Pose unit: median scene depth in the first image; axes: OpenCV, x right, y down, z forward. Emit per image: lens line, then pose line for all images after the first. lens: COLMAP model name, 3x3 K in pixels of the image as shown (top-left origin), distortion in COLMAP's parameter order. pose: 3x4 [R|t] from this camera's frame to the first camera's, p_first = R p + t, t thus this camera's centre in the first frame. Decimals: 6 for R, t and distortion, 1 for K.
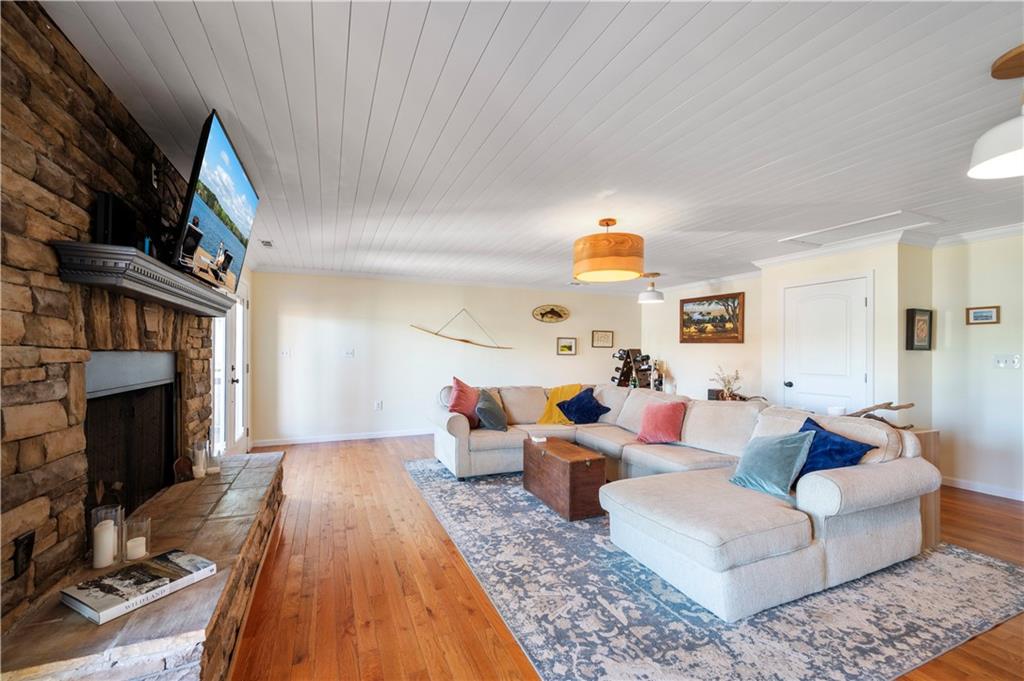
lens RADIAL K [[425.6, 0, 494.3], [0, 425.6, 354.0], [0, 0, 1]] dist [0.000827, 0.000245]
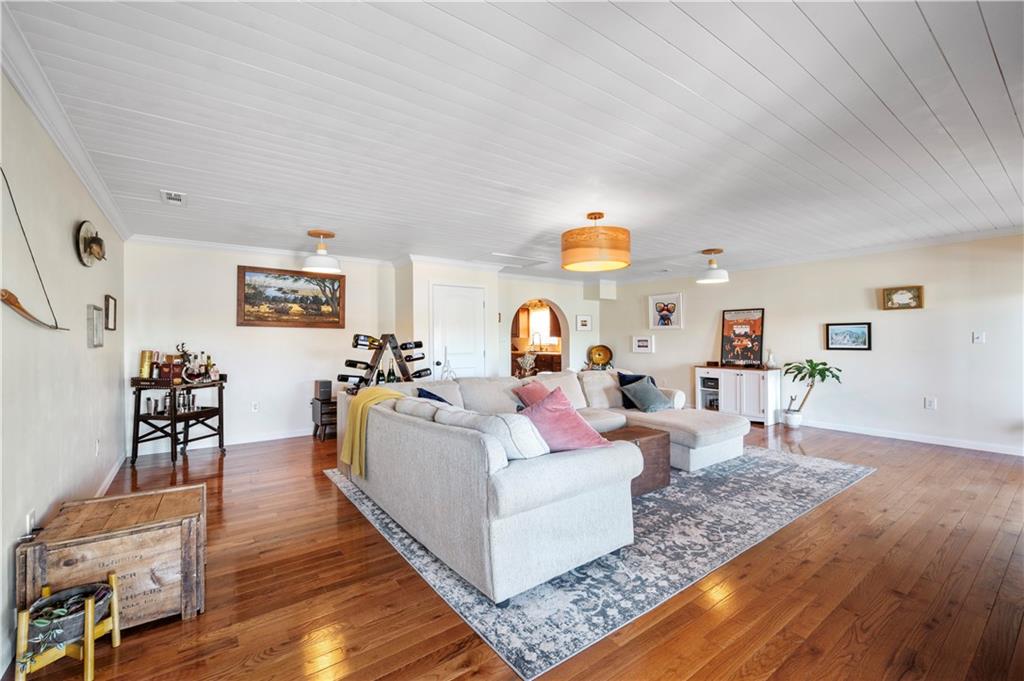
lens RADIAL K [[407.9, 0, 511.9], [0, 407.9, 333.5], [0, 0, 1]] dist [0.000206, -0.000030]
pose [[-0.237554, 0.008551, 0.971337, -0.771064], [0.008570, 0.999941, -0.006707, -0.009110], [-0.971337, 0.006732, -0.237613, 1.626983]]
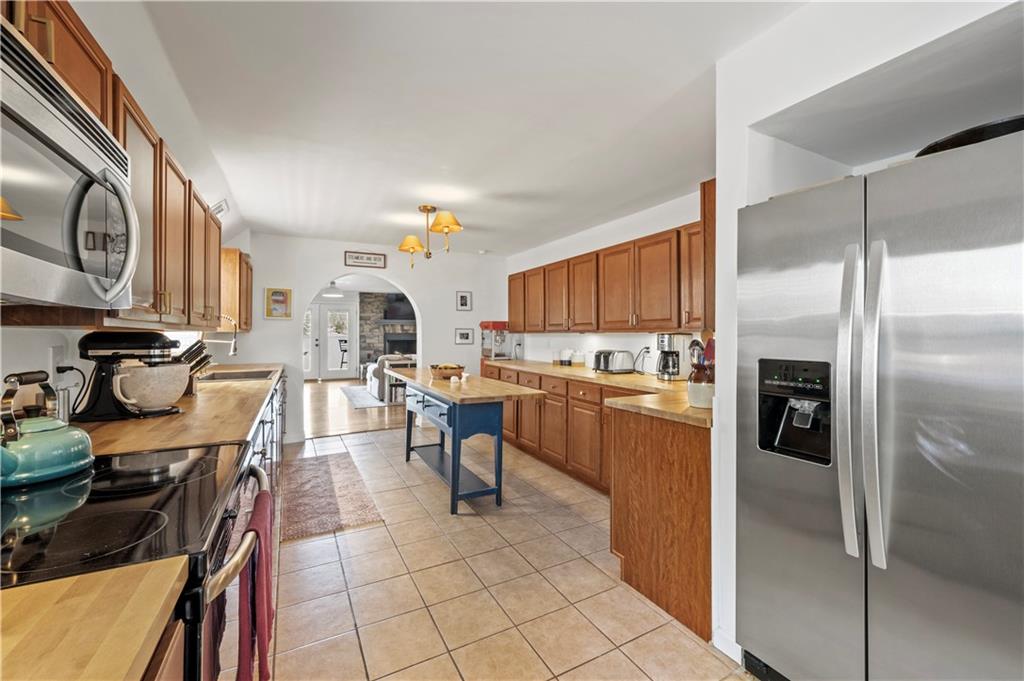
lens RADIAL K [[407.9, 0, 511.9], [0, 407.9, 333.5], [0, 0, 1]] dist [0.000206, -0.000030]
pose [[0.083568, -0.001796, -0.996500, 3.100474], [-0.000306, 0.999998, -0.001828, 0.004669], [0.996502, 0.000458, 0.083568, 1.326164]]
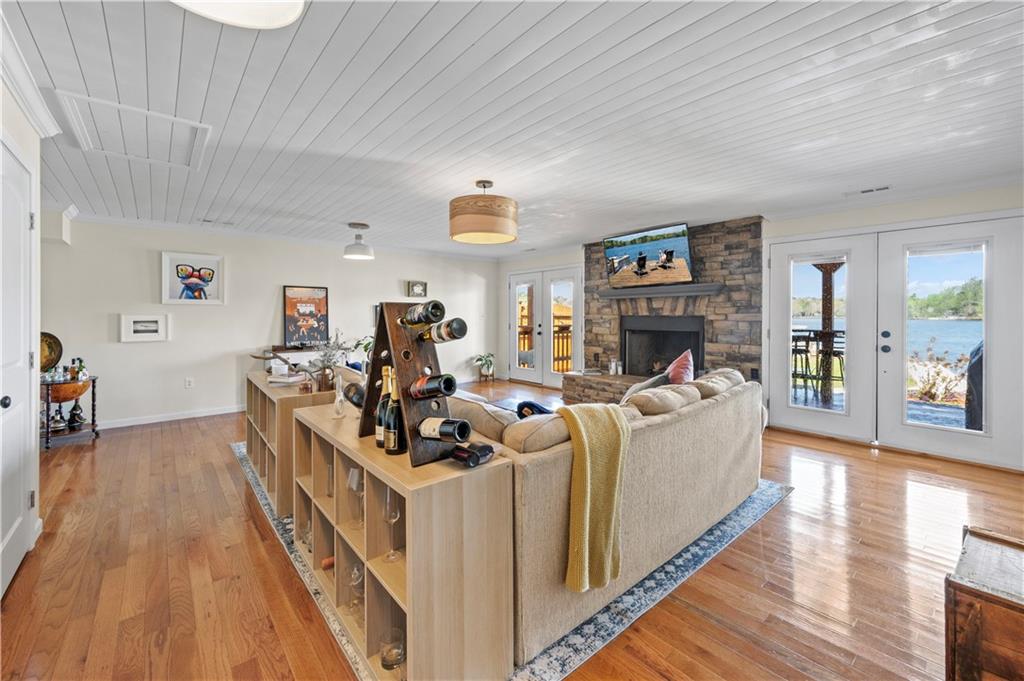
lens RADIAL K [[429.1, 0, 536.3], [0, 429.1, 314.8], [0, 0, 1]] dist [0.000059, 0.000022]
pose [[-0.947455, -0.003146, -0.319873, 0.496851], [-0.003723, 0.999992, 0.001194, -0.009414], [0.319867, 0.002322, -0.947460, 2.217313]]
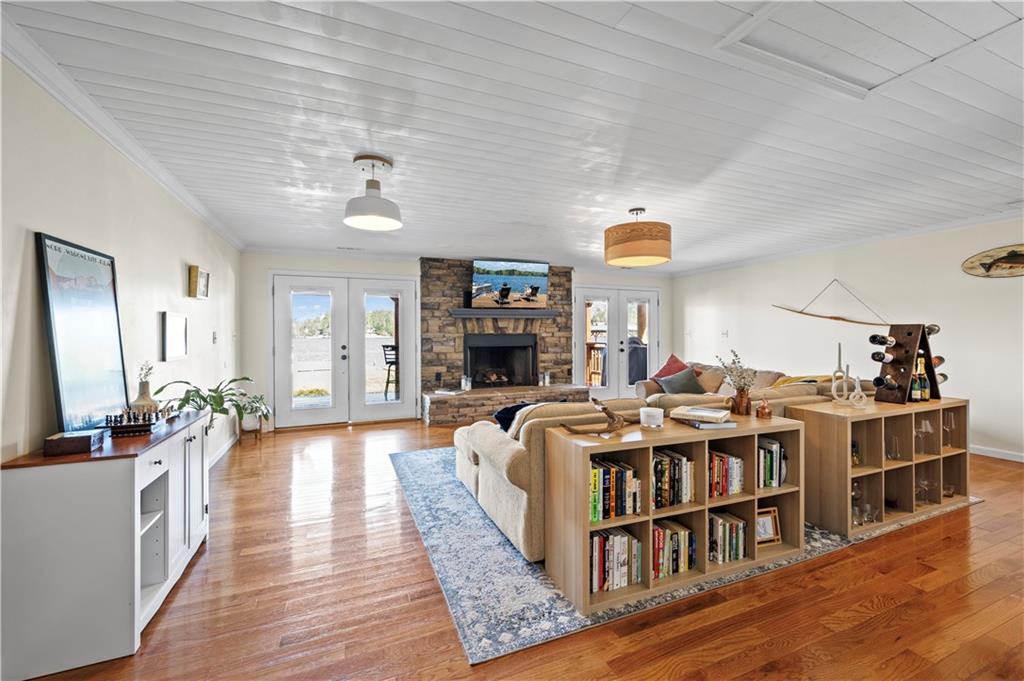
lens RADIAL K [[407.9, 0, 511.9], [0, 407.9, 333.5], [0, 0, 1]] dist [0.000206, -0.000030]
pose [[0.000473, -0.004364, -0.999990, 1.427673], [0.001743, 0.999989, -0.004363, 0.002199], [0.999998, -0.001741, 0.000481, 0.749454]]
